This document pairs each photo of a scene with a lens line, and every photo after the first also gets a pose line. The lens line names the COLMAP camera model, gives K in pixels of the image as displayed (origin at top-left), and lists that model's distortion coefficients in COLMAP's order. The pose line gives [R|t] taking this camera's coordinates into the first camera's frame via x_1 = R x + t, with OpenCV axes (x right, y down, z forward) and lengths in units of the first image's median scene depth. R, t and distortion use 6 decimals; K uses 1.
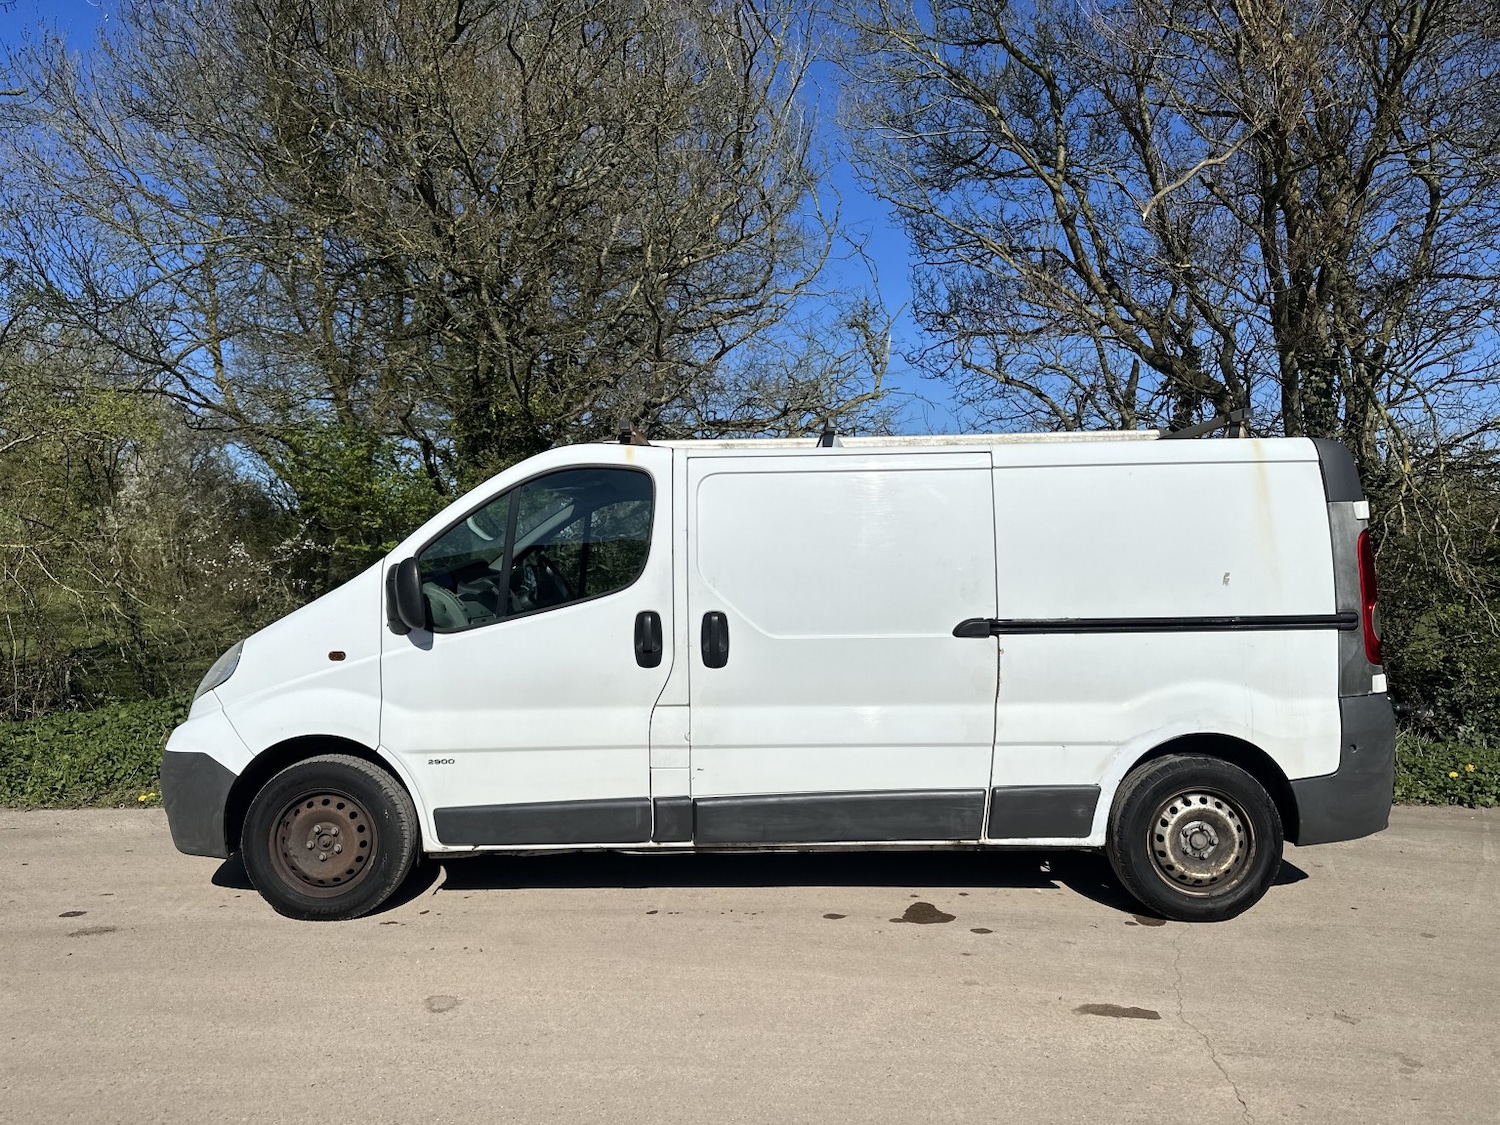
lens RADIAL K [[1062.7, 0, 750.5], [0, 1062.7, 577.8], [0, 0, 1]] dist [0.021154, -0.031171]
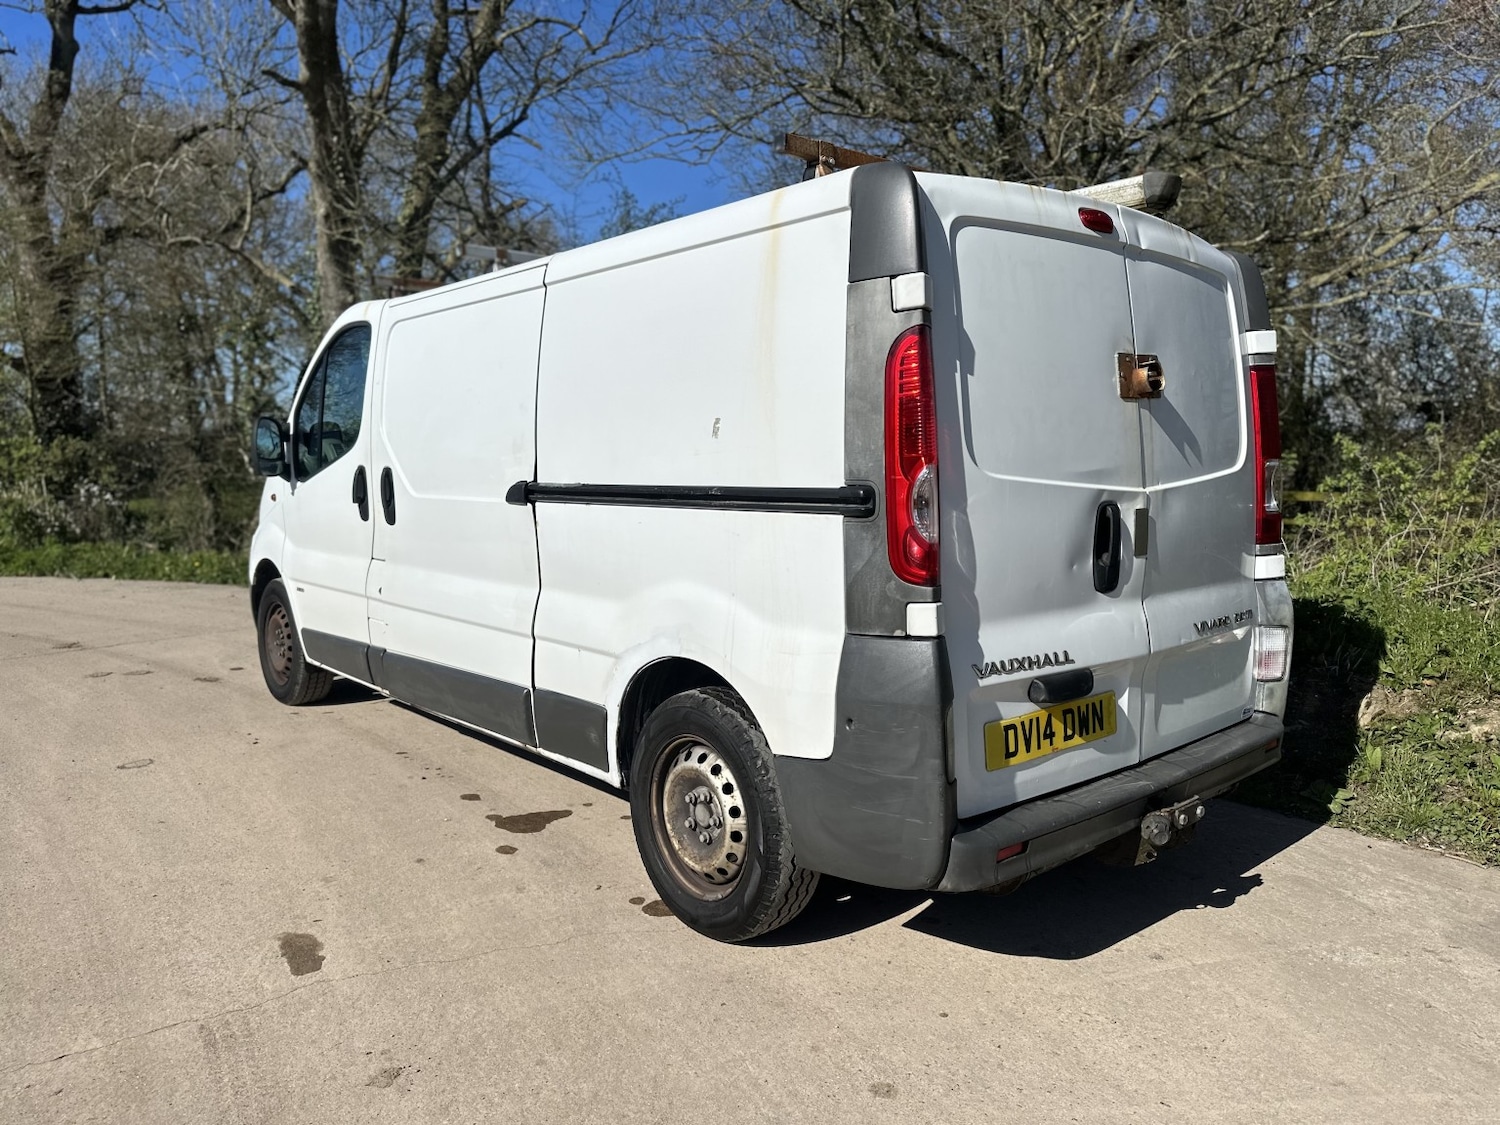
lens RADIAL K [[1062.7, 0, 743.9], [0, 1062.7, 569.8], [0, 0, 1]] dist [0.021154, -0.031171]
pose [[0.659472, 0.086197, -0.746771, 0.935496], [-0.002277, 0.993629, 0.112681, 0.014480], [0.751726, -0.072610, 0.655466, 0.593384]]
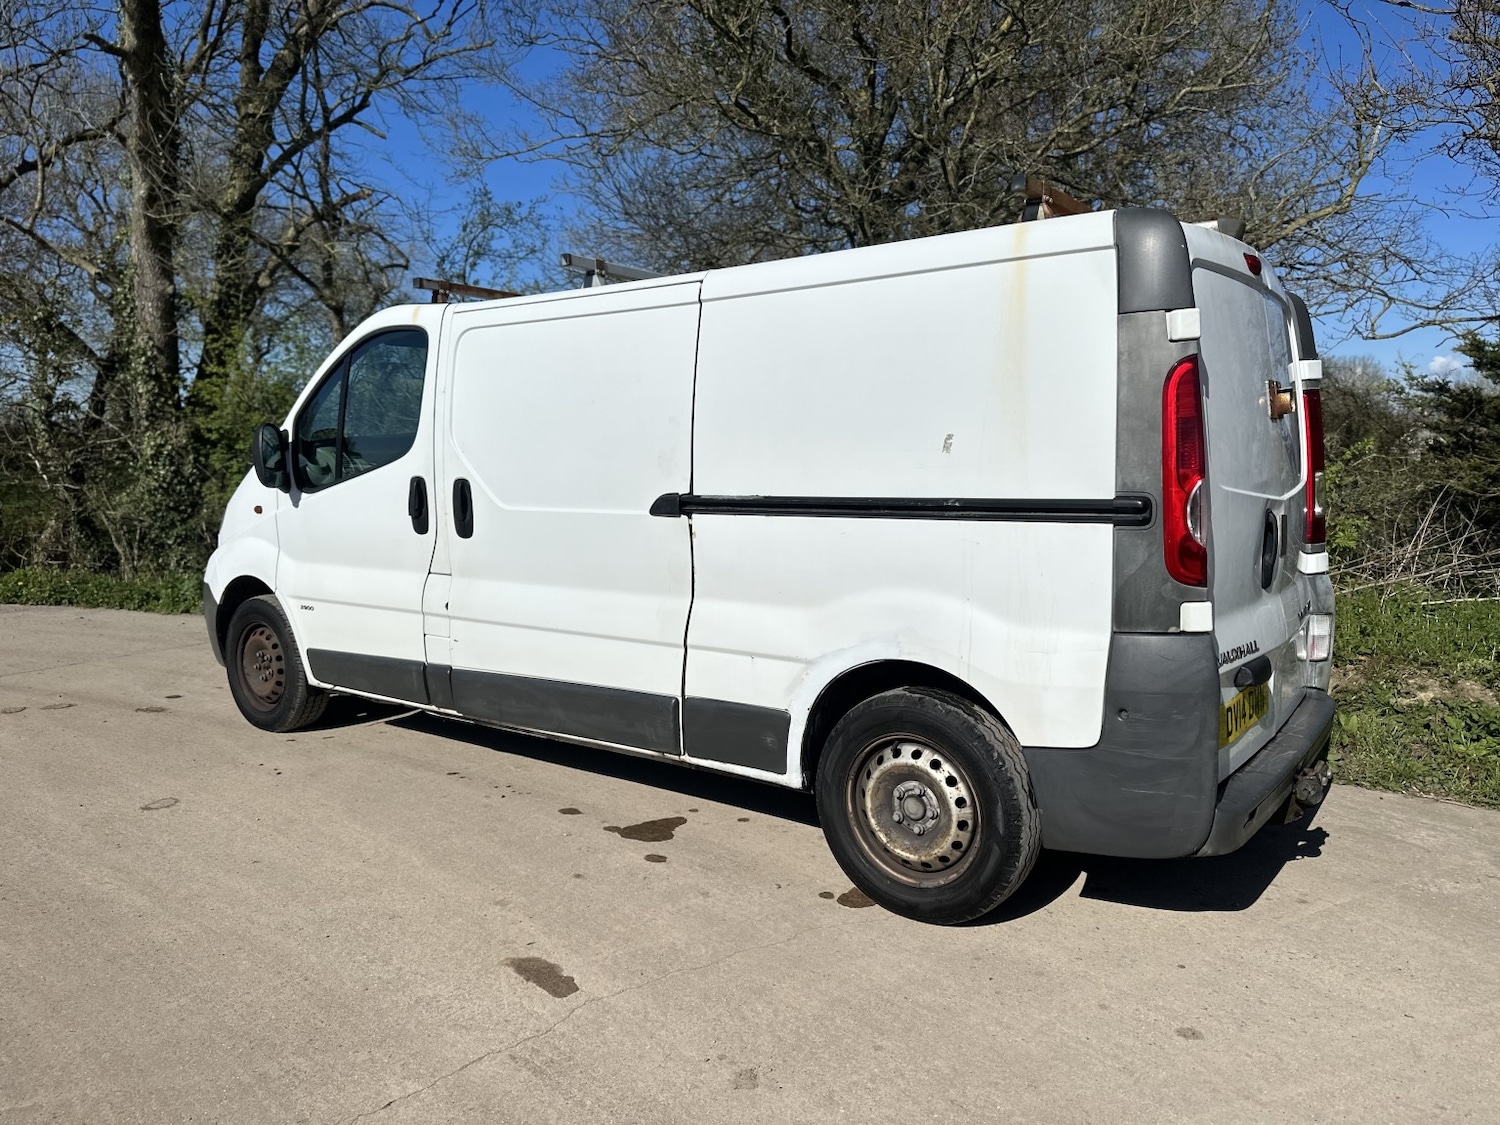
lens RADIAL K [[1062.7, 0, 748.8], [0, 1062.7, 575.6], [0, 0, 1]] dist [0.021154, -0.031171]
pose [[0.808439, 0.071006, -0.584281, 0.743039], [-0.004869, 0.993469, 0.113996, 0.008823], [0.588559, -0.089314, 0.803505, 0.375372]]
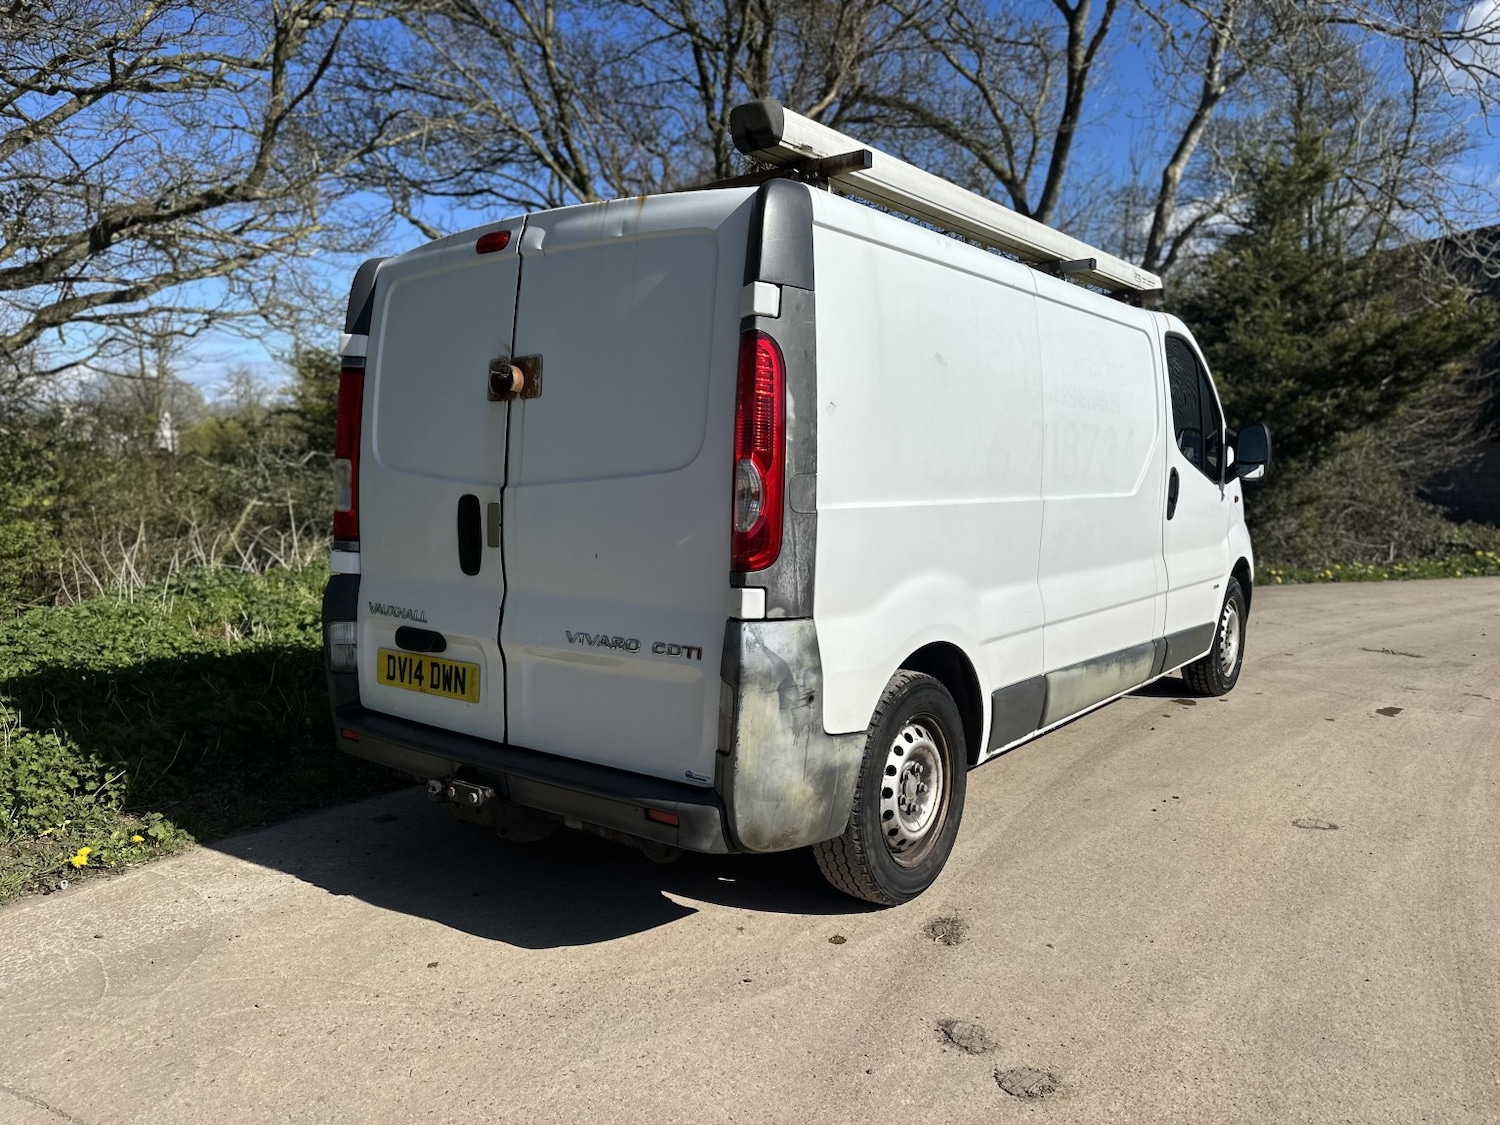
lens RADIAL K [[1062.7, 0, 754.8], [0, 1062.7, 559.3], [0, 0, 1]] dist [0.021154, -0.031171]
pose [[0.574849, -0.072247, 0.815064, -1.218565], [-0.004583, 0.995795, 0.091499, 0.026585], [-0.818246, -0.056334, 0.572101, 0.705463]]
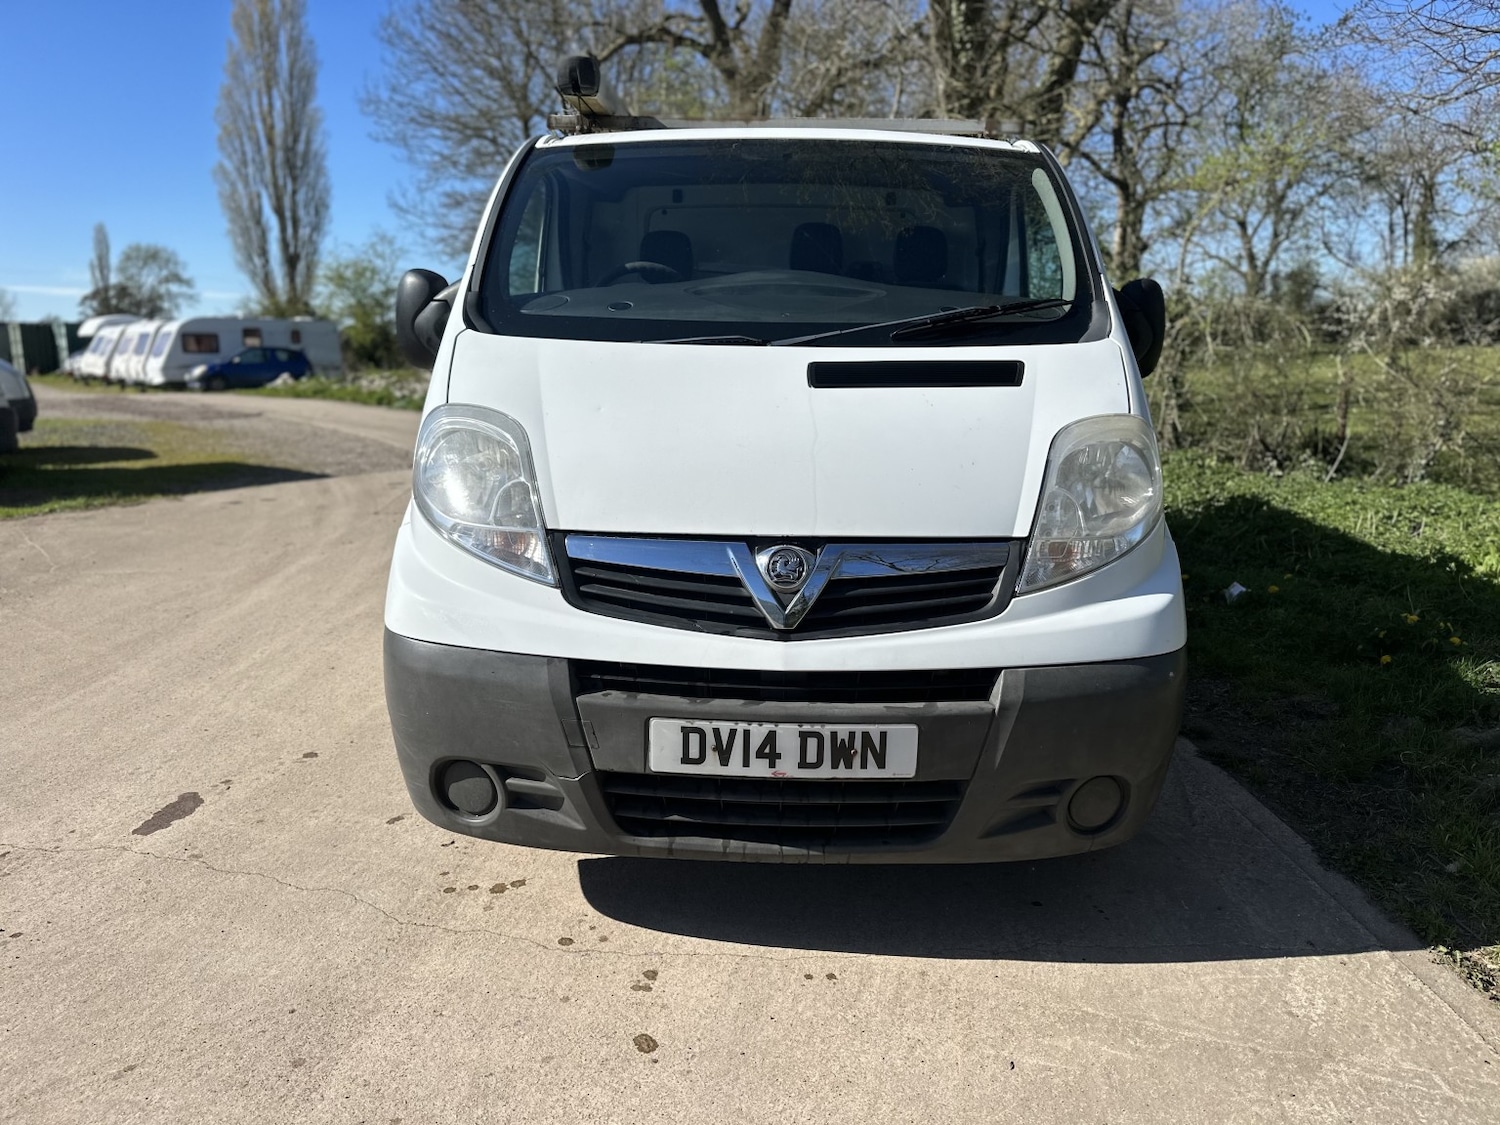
lens RADIAL K [[1062.7, 0, 749.1], [0, 1062.7, 578.8], [0, 0, 1]] dist [0.021154, -0.031171]
pose [[0.022172, 0.219689, -0.975318, 0.922512], [-0.012440, 0.975543, 0.219457, 0.022874], [0.999677, 0.007267, 0.024362, 1.162102]]
